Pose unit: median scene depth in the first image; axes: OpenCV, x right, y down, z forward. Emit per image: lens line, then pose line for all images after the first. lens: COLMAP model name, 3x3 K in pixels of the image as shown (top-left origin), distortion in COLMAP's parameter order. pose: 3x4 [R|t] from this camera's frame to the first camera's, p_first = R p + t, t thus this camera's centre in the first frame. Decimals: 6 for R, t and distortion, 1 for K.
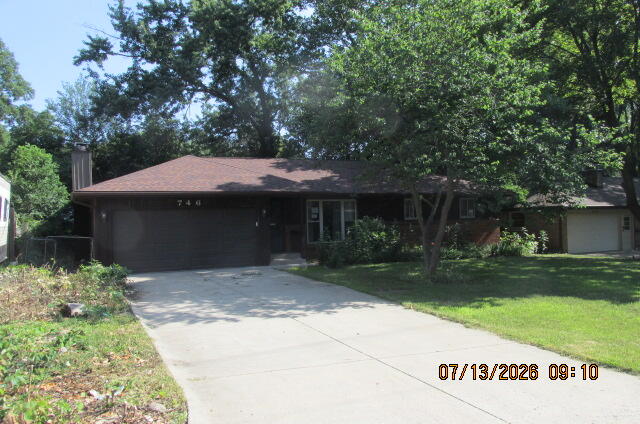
lens RADIAL K [[535.7, 0, 321.2], [0, 535.7, 210.5], [0, 0, 1]] dist [-0.026888, -0.001109]
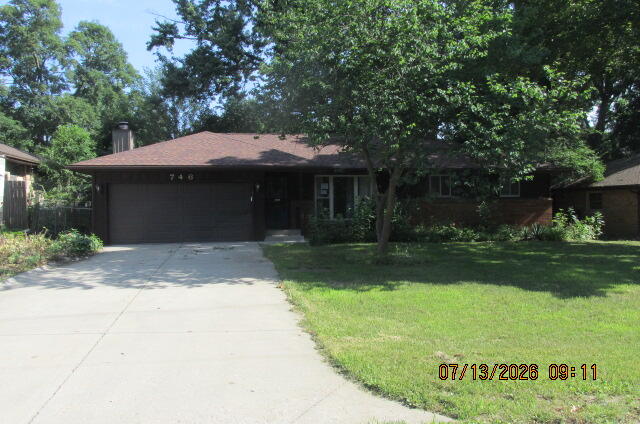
lens RADIAL K [[535.7, 0, 318.5], [0, 535.7, 209.0], [0, 0, 1]] dist [-0.026888, -0.001109]
pose [[0.967183, 0.017331, -0.253488, 0.217796], [-0.009313, 0.999419, 0.032795, 0.009030], [0.253909, -0.029358, 0.966783, 0.067270]]
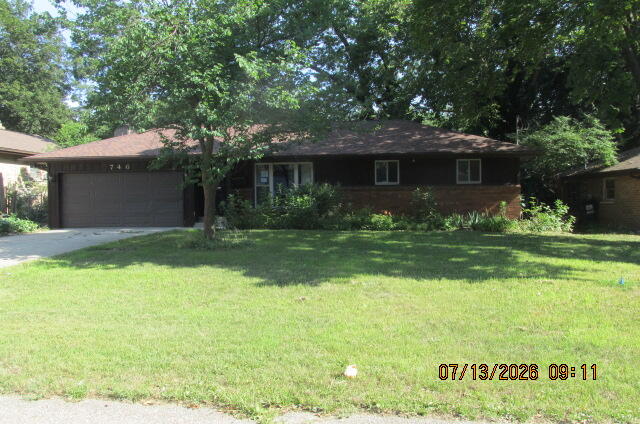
lens RADIAL K [[535.7, 0, 320.4], [0, 535.7, 215.7], [0, 0, 1]] dist [-0.026888, -0.001109]
pose [[0.865378, 0.032457, -0.500068, 0.551608], [-0.002371, 0.998154, 0.060682, 0.015536], [0.501114, -0.051328, 0.863857, 0.205487]]
